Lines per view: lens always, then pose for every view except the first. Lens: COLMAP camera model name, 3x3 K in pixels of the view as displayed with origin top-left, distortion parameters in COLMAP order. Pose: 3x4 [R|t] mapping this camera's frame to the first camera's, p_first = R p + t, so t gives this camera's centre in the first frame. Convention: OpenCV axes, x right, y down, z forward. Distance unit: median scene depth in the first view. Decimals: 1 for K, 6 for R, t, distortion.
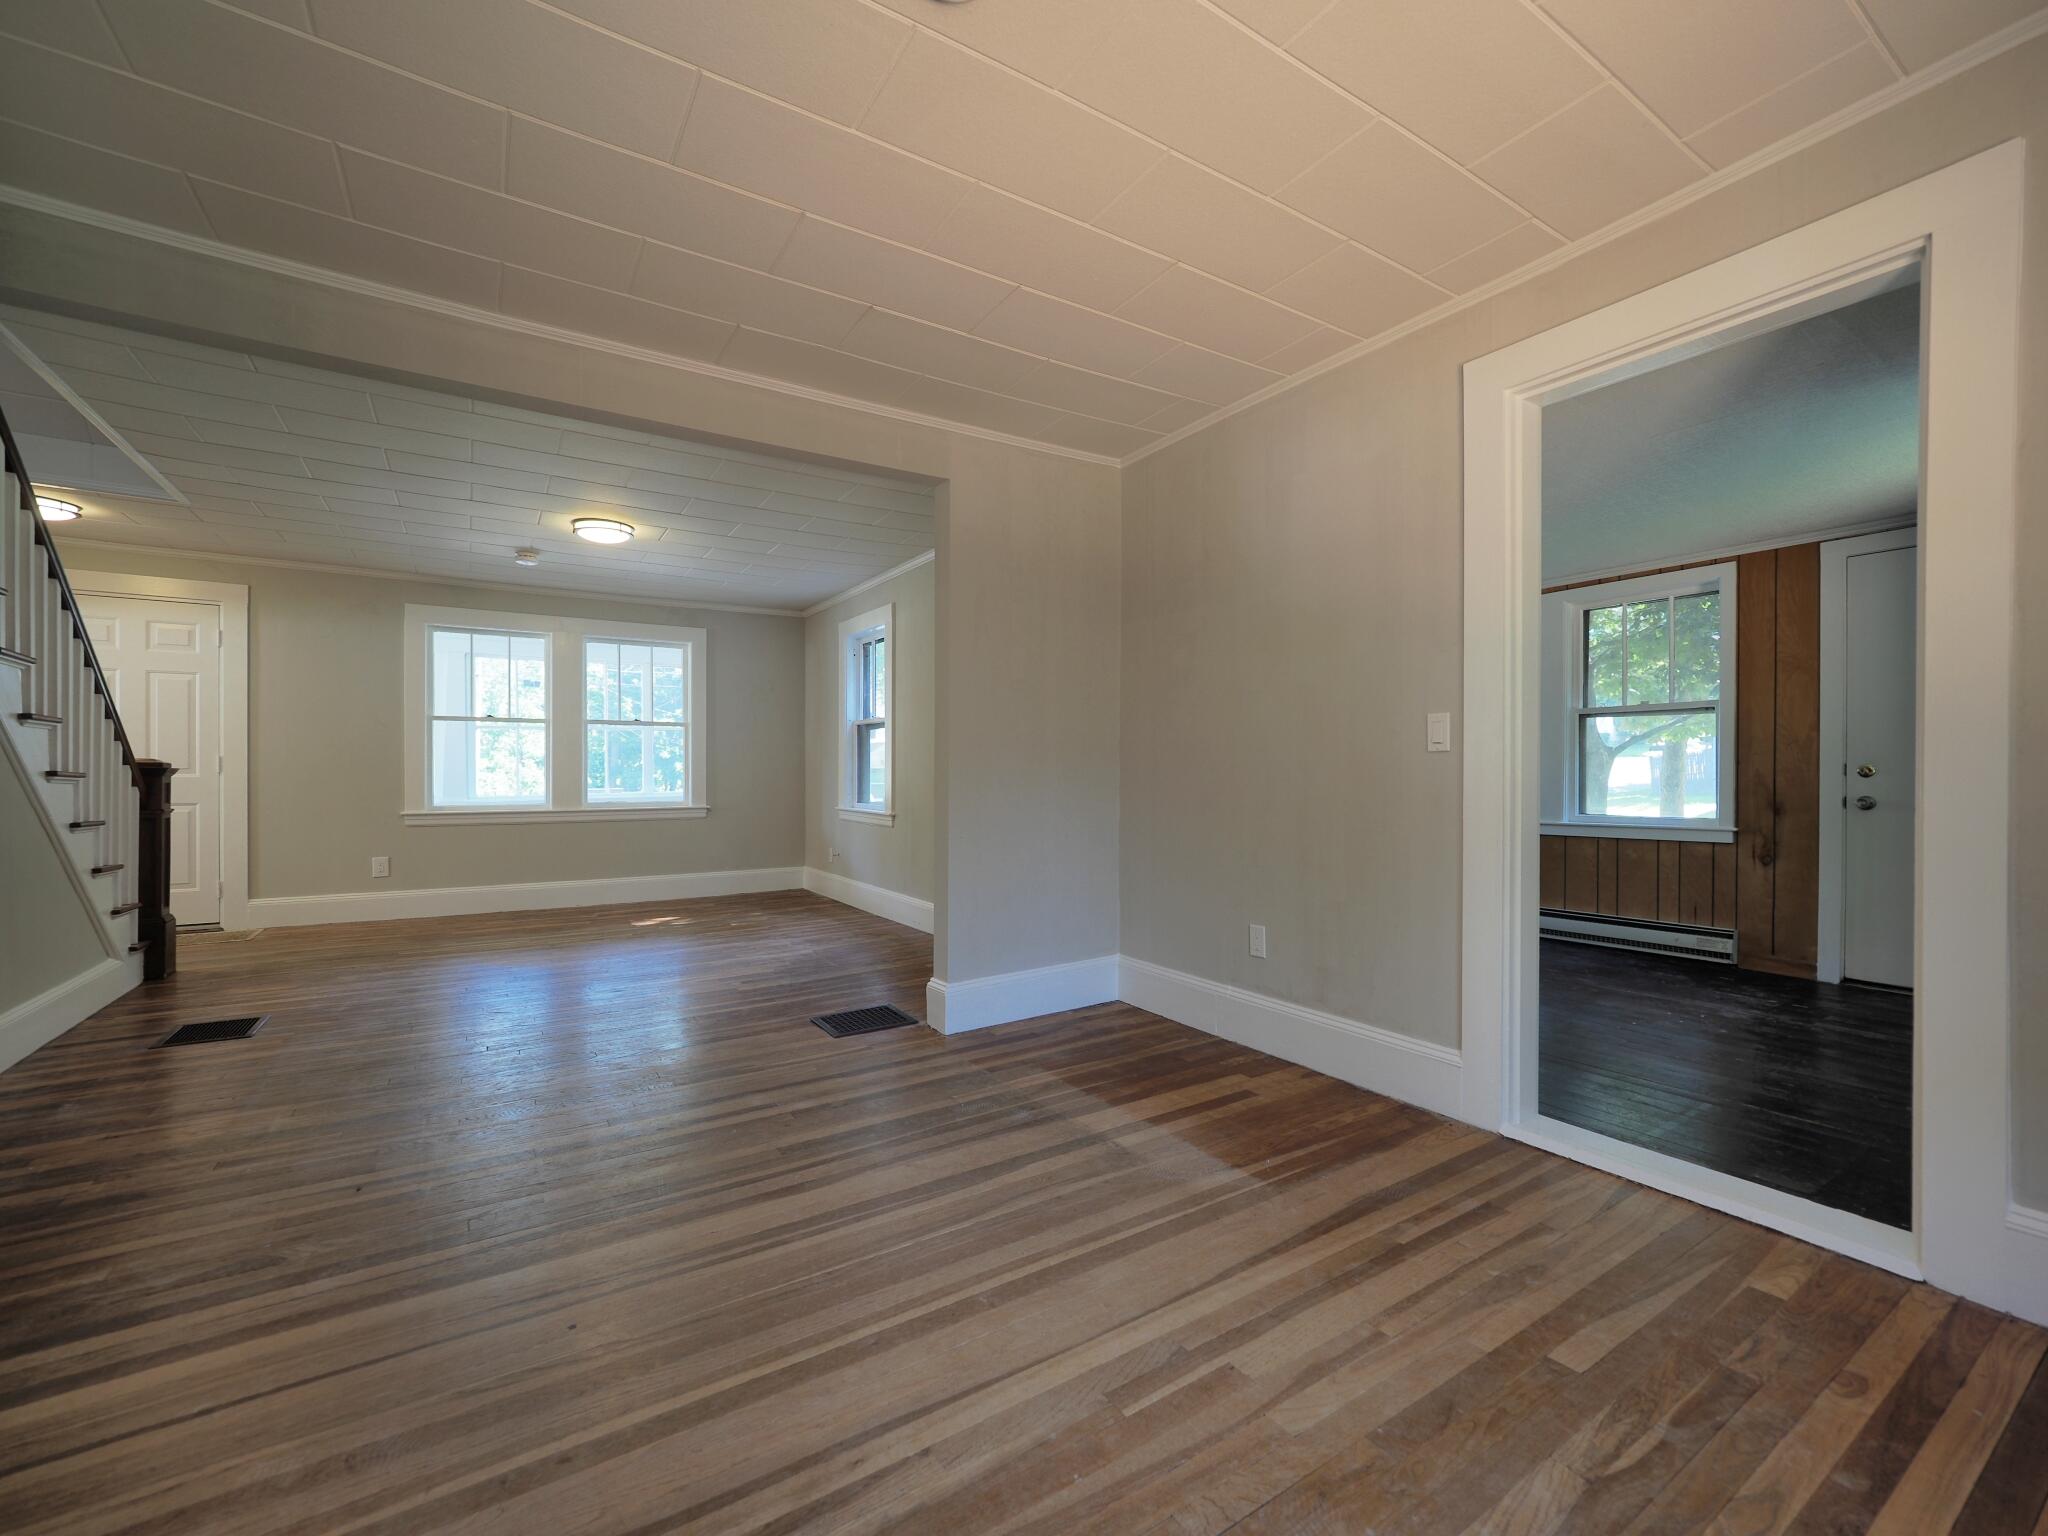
lens RADIAL K [[862.5, 0, 1028.5], [0, 862.5, 774.2], [0, 0, 1]] dist [-0.002680, -0.000389]
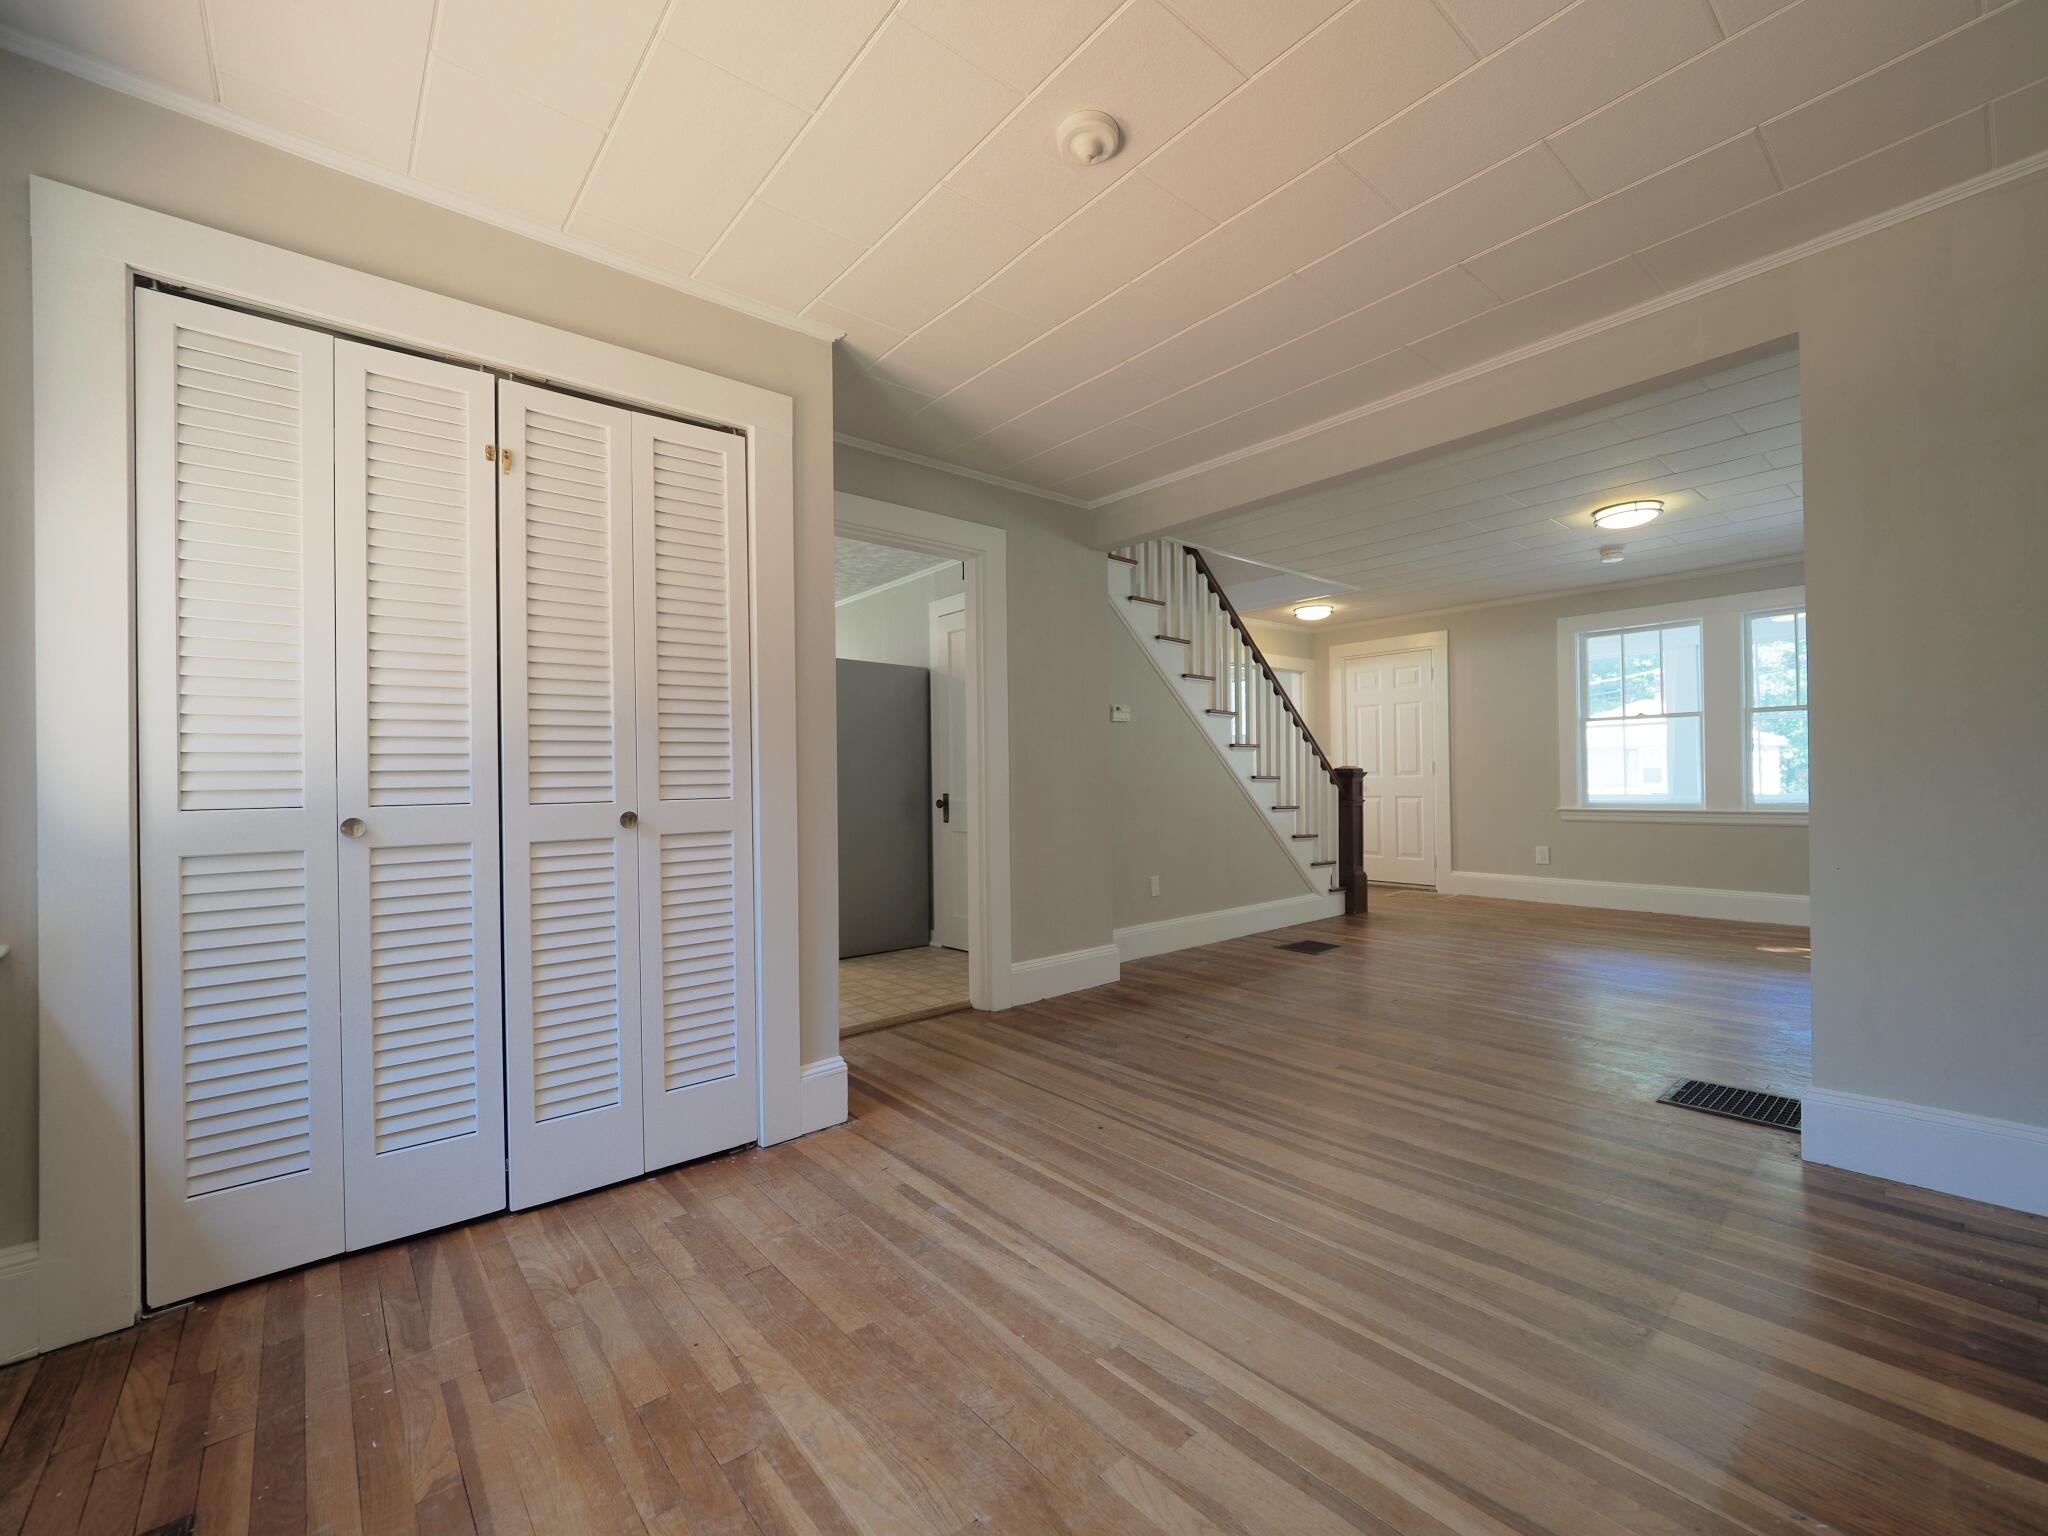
lens RADIAL K [[862.5, 0, 1028.5], [0, 862.5, 774.2], [0, 0, 1]] dist [-0.002680, -0.000389]
pose [[0.130808, -0.007497, -0.991379, 0.629630], [0.011825, 0.999912, -0.006001, -0.000848], [0.991337, -0.010938, 0.130886, 0.406894]]
